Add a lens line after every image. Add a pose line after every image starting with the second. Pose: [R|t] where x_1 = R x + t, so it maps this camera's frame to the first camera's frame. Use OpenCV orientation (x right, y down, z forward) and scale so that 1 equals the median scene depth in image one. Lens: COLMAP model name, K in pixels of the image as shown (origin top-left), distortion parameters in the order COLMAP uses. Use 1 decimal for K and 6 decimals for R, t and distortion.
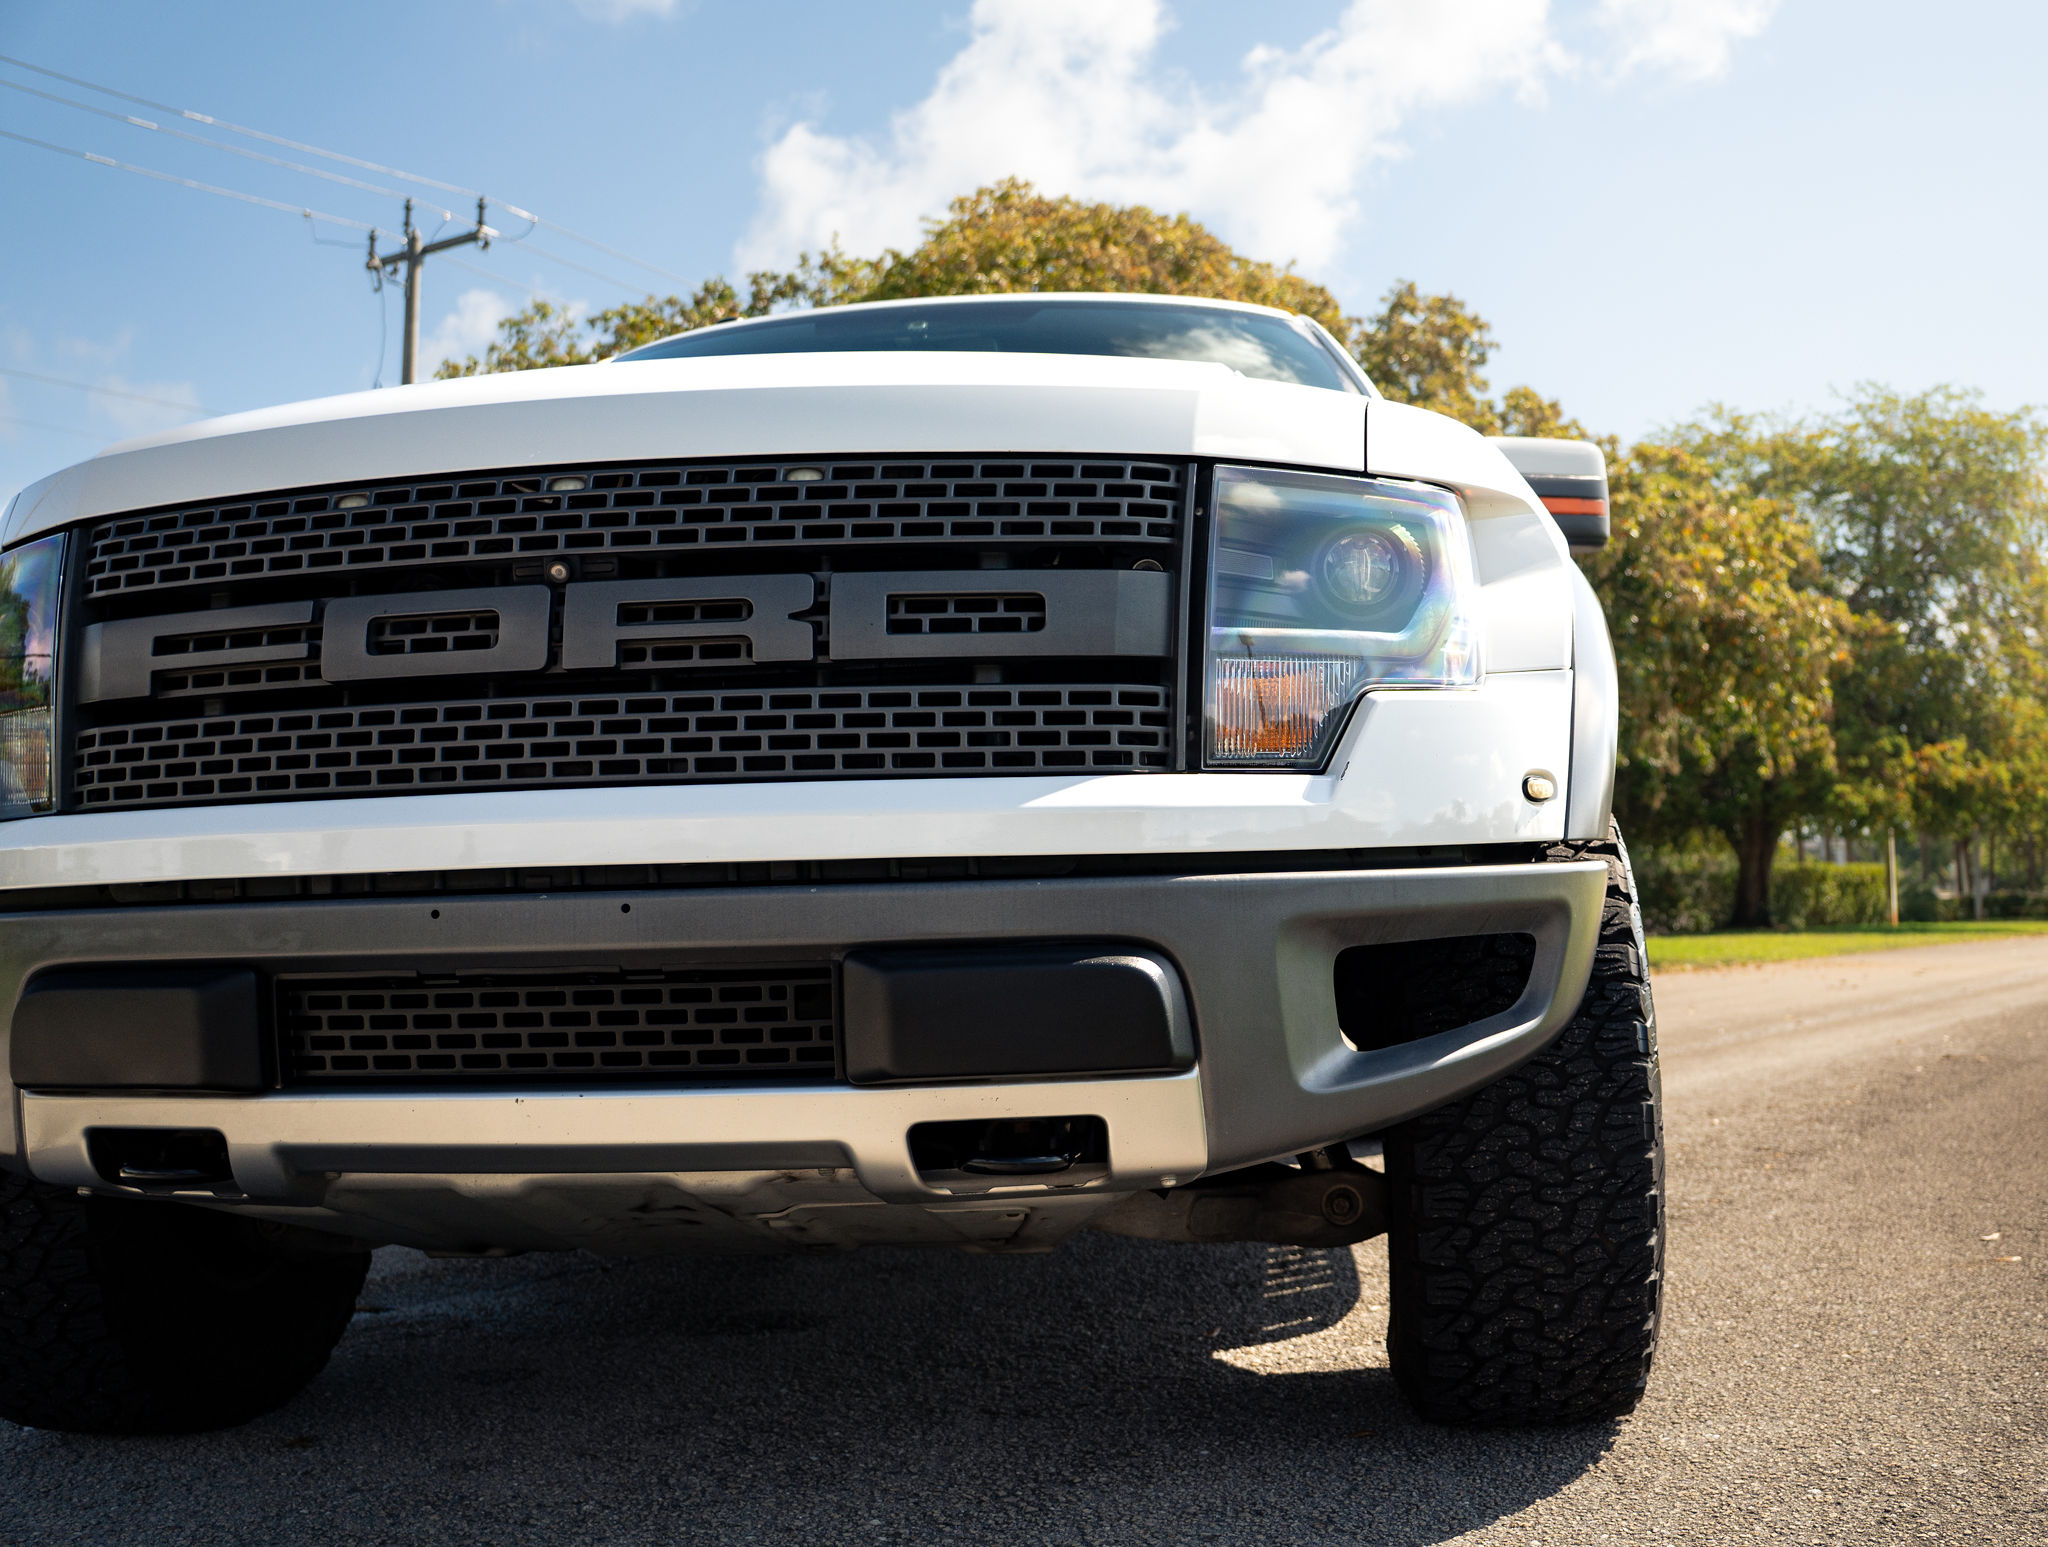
lens RADIAL K [[2038.3, 0, 1159.2], [0, 2038.3, 765.8], [0, 0, 1]] dist [-0.154506, 0.108515]
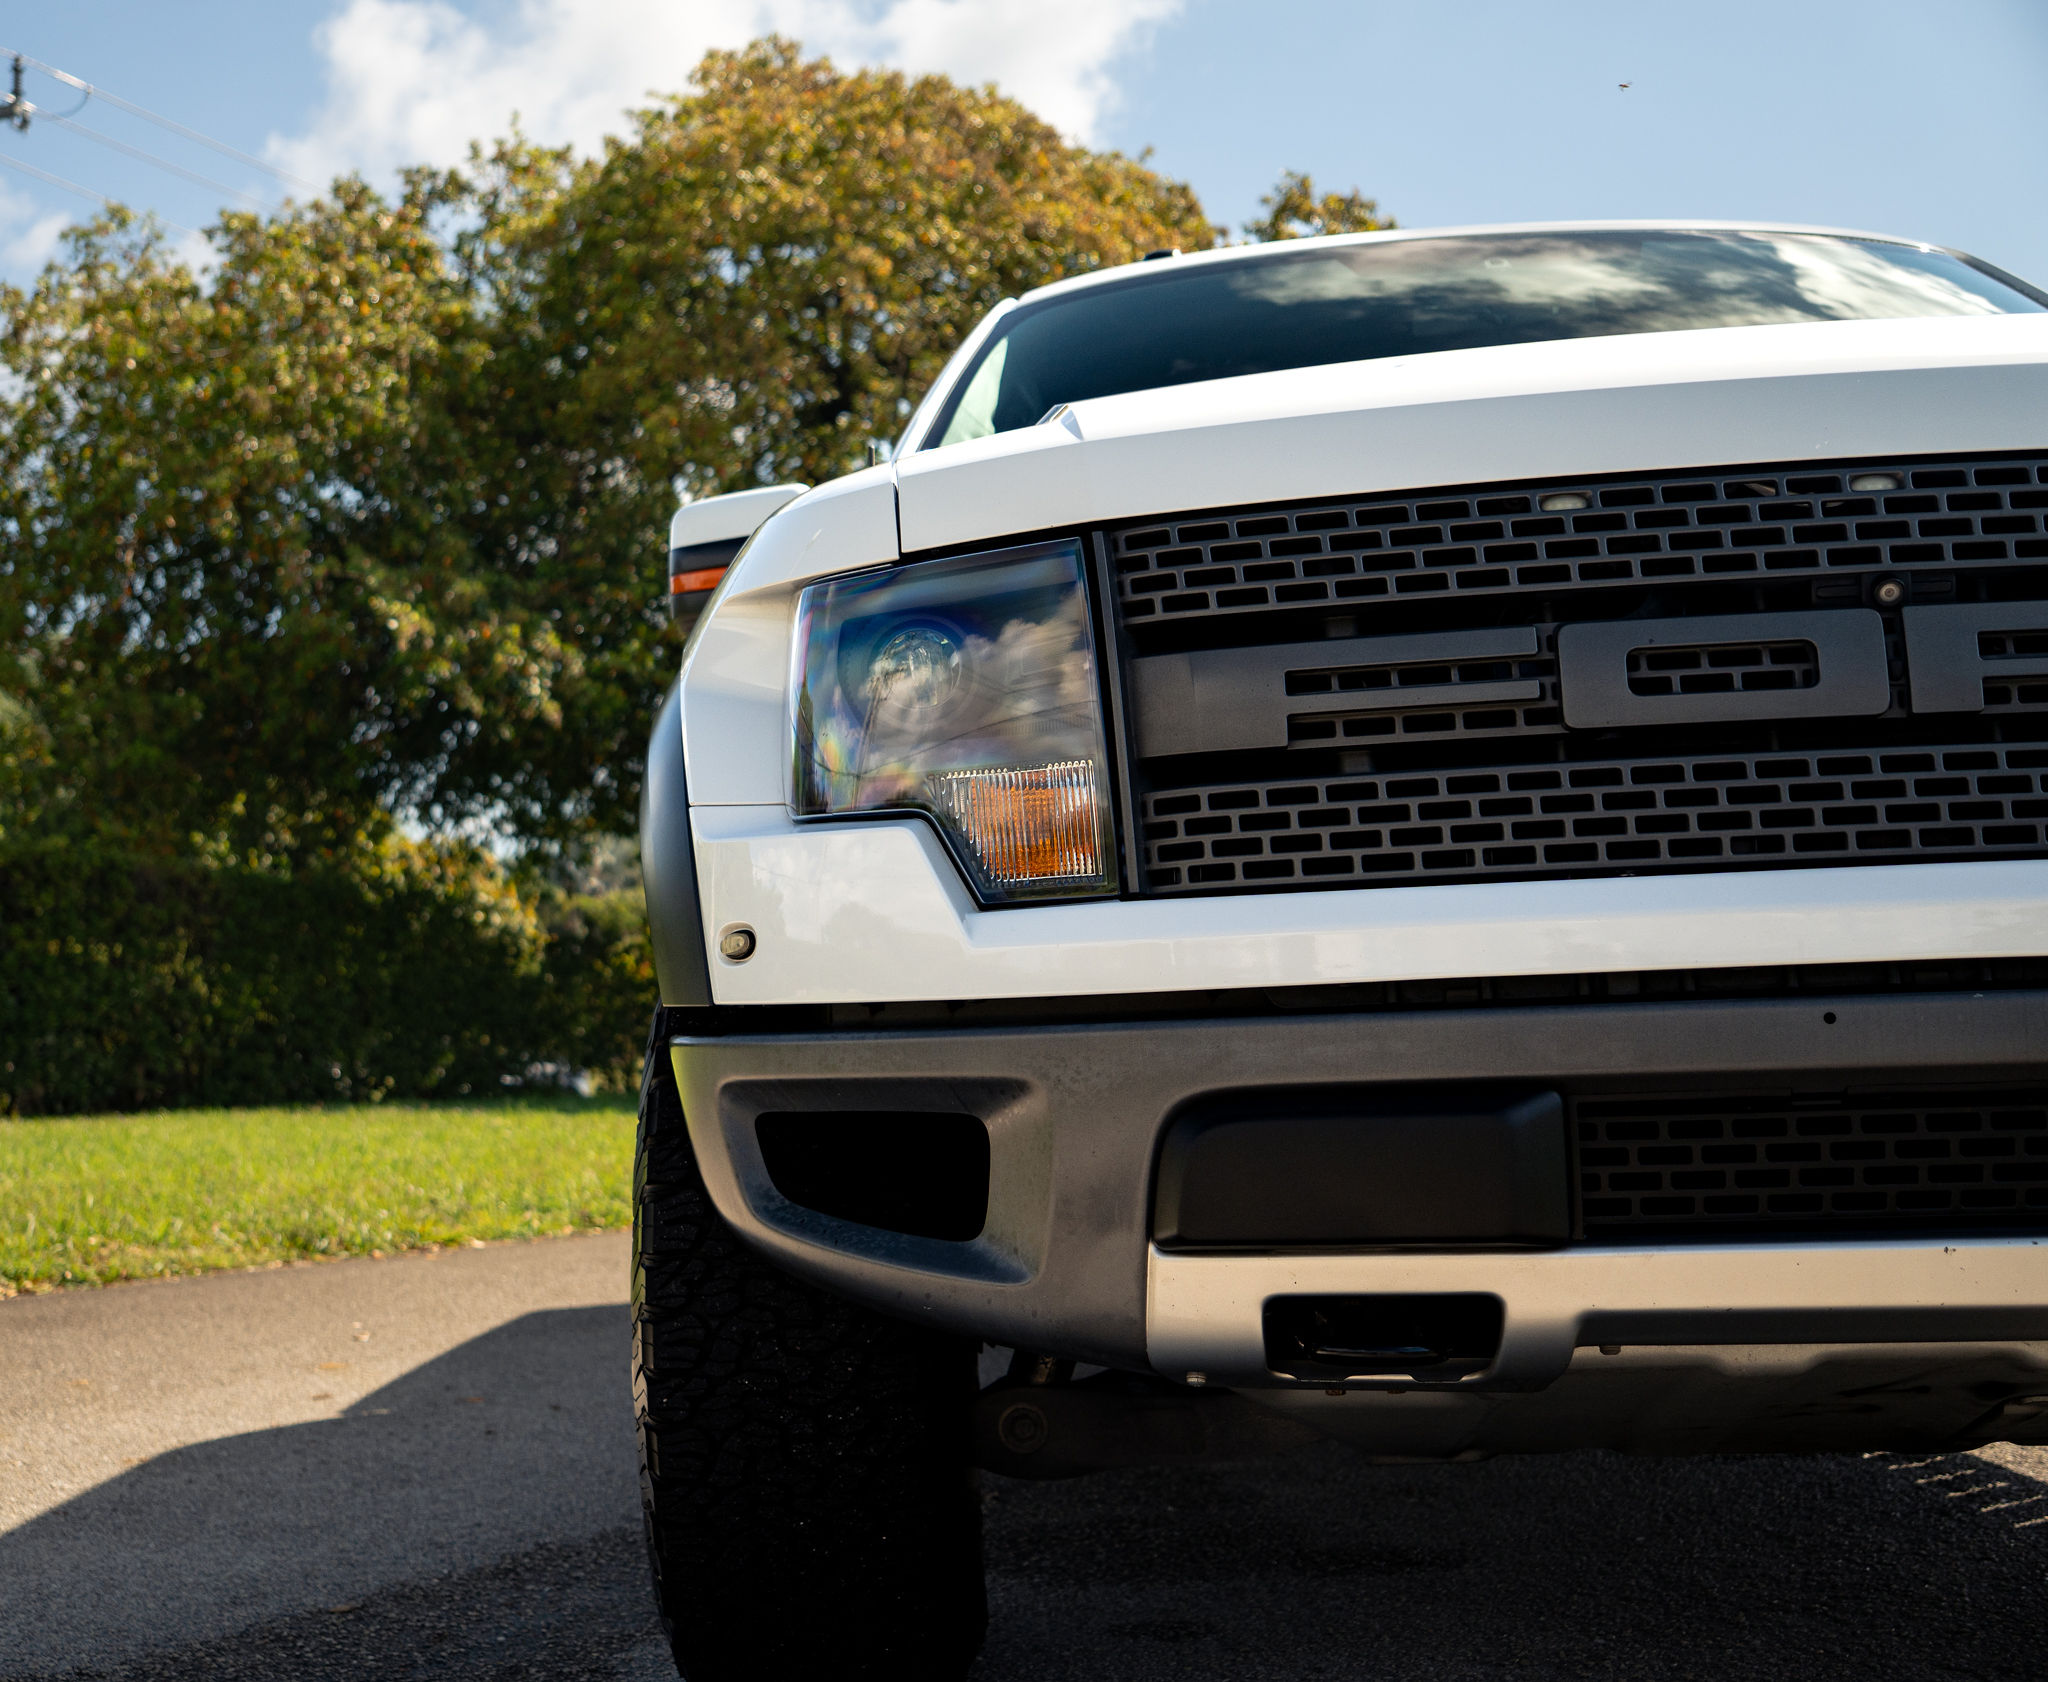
lens RADIAL K [[2776.7, 0, 794.8], [0, 2776.7, 800.6], [0, 0, 1]] dist [-0.028339, 0.151483]
pose [[0.999855, -0.003088, -0.016727, -0.582586], [0.002862, 0.999905, -0.013503, 0.000527], [0.016767, 0.013453, 0.999769, -0.094332]]
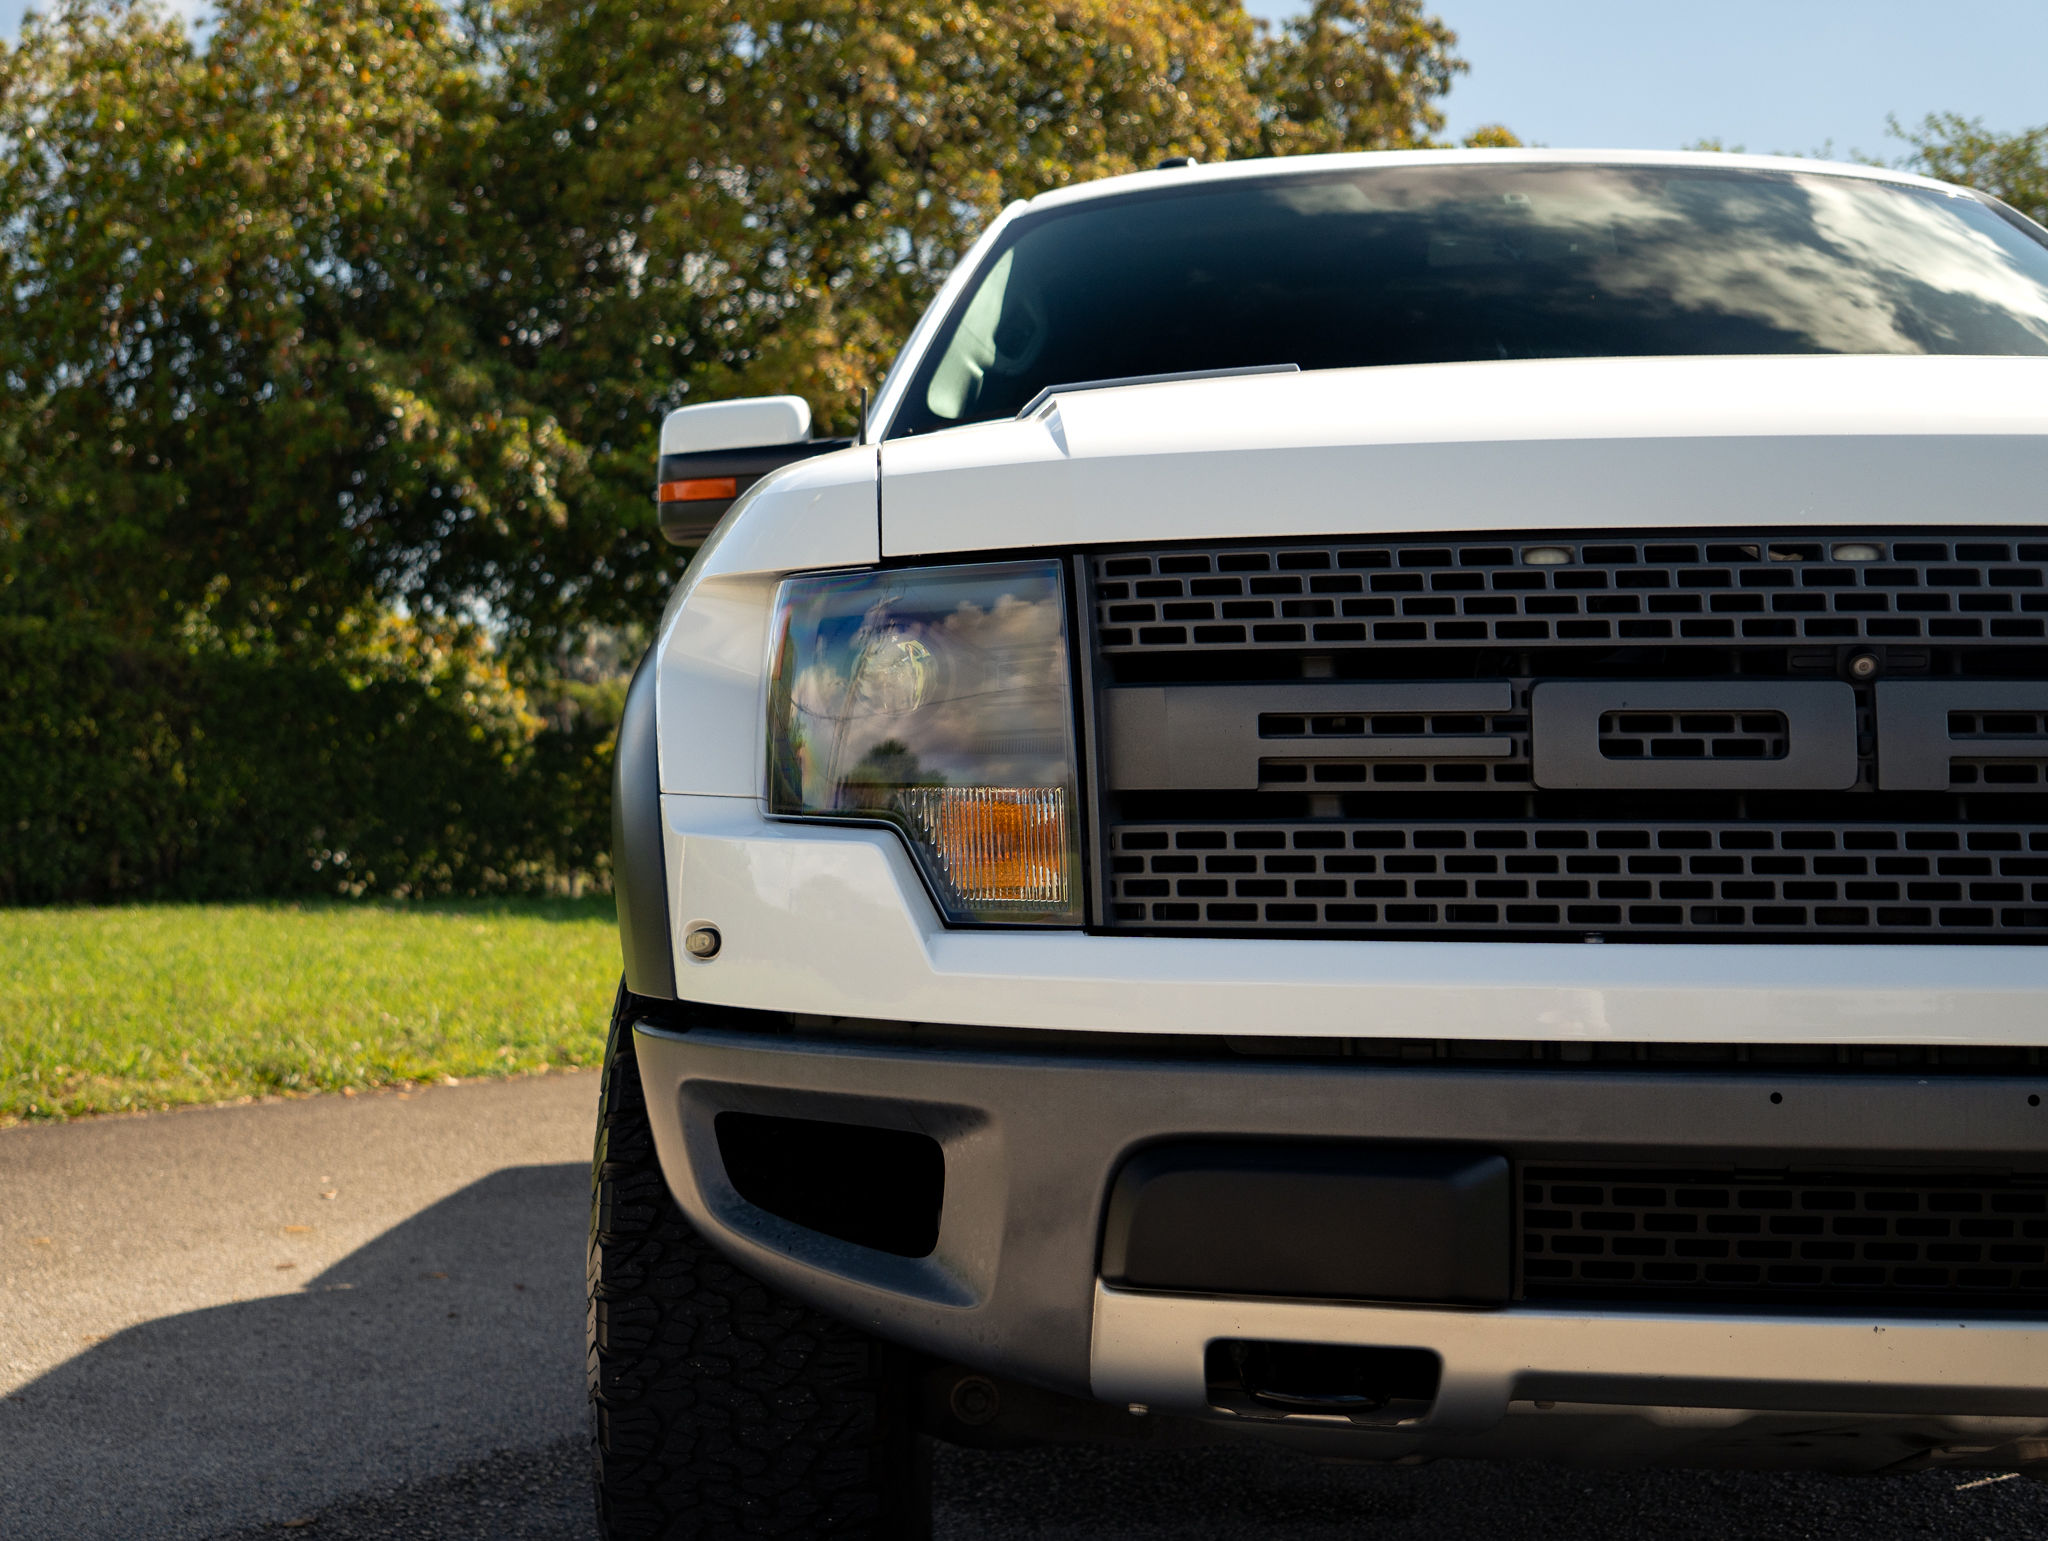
lens RADIAL K [[2853.3, 0, 830.1], [0, 2853.3, 774.4], [0, 0, 1]] dist [-0.022839, 0.111260]
pose [[0.999409, 0.034217, -0.003258, -0.572784], [-0.034000, 0.998048, 0.052383, -0.080187], [0.005044, -0.052241, 0.998622, -0.114923]]
